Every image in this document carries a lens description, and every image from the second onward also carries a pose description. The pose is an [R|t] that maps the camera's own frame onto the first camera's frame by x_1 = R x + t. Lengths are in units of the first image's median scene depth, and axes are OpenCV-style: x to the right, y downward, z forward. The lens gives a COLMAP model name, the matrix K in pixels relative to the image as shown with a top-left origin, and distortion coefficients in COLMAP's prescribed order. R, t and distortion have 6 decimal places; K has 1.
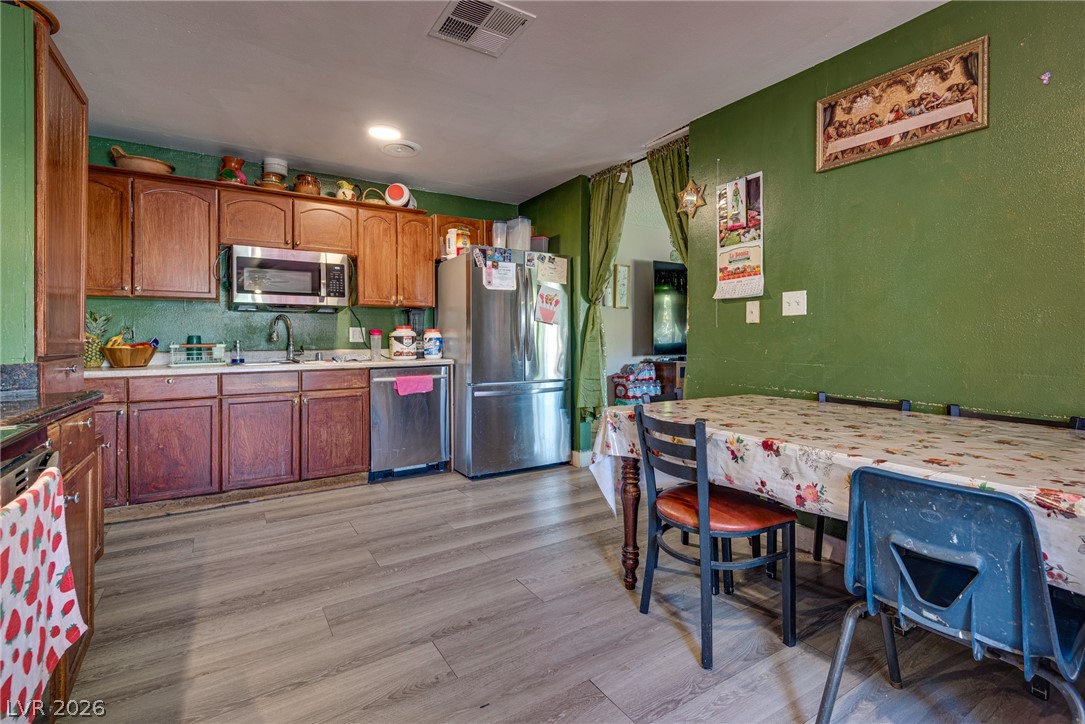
lens RADIAL K [[503.9, 0, 536.1], [0, 503.9, 339.4], [0, 0, 1]] dist [0.027394, -0.014281]
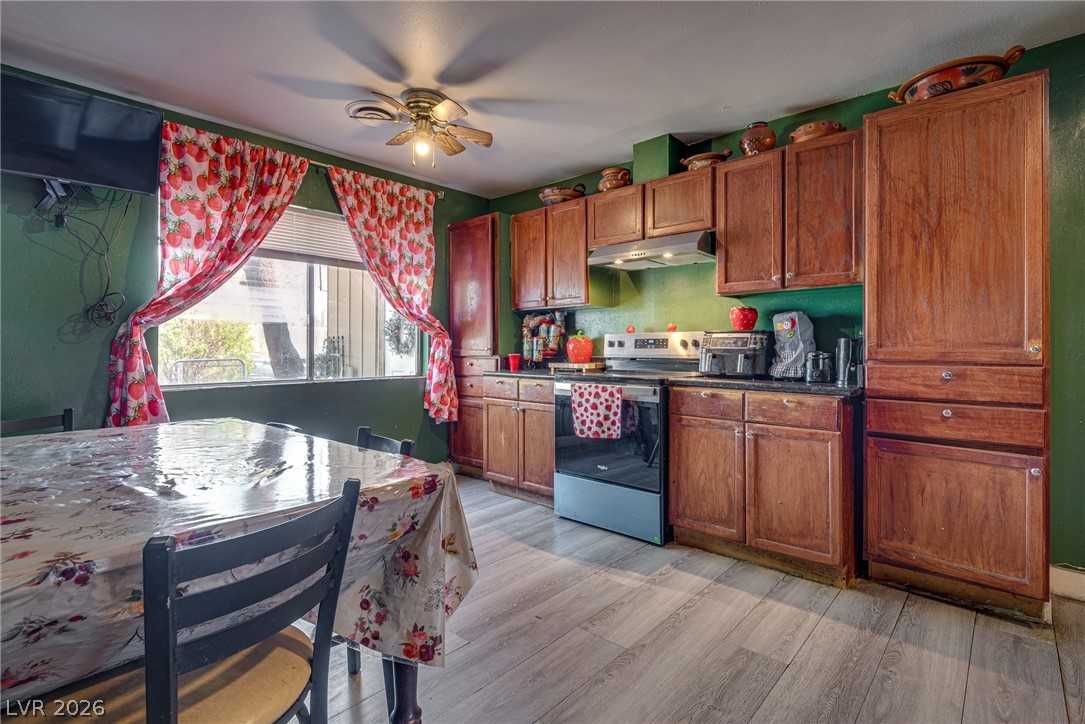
lens RADIAL K [[503.9, 0, 536.1], [0, 503.9, 339.4], [0, 0, 1]] dist [0.027394, -0.014281]
pose [[-0.961230, 0.003004, -0.275730, 0.141376], [0.005377, 0.999955, -0.007852, -0.009119], [0.275694, -0.009030, -0.961203, 1.101548]]
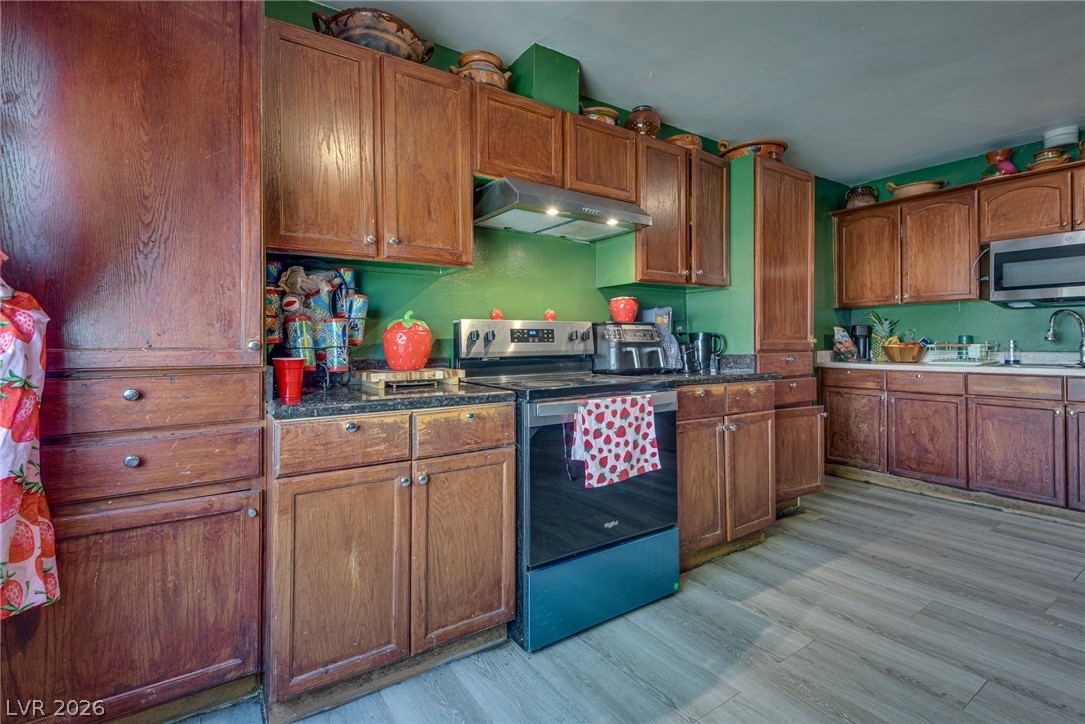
lens RADIAL K [[503.9, 0, 536.1], [0, 503.9, 339.4], [0, 0, 1]] dist [0.027394, -0.014281]
pose [[0.030204, -0.000768, -0.999543, 0.378053], [0.002239, 0.999997, -0.000701, -0.001122], [0.999541, -0.002217, 0.030205, 0.106214]]
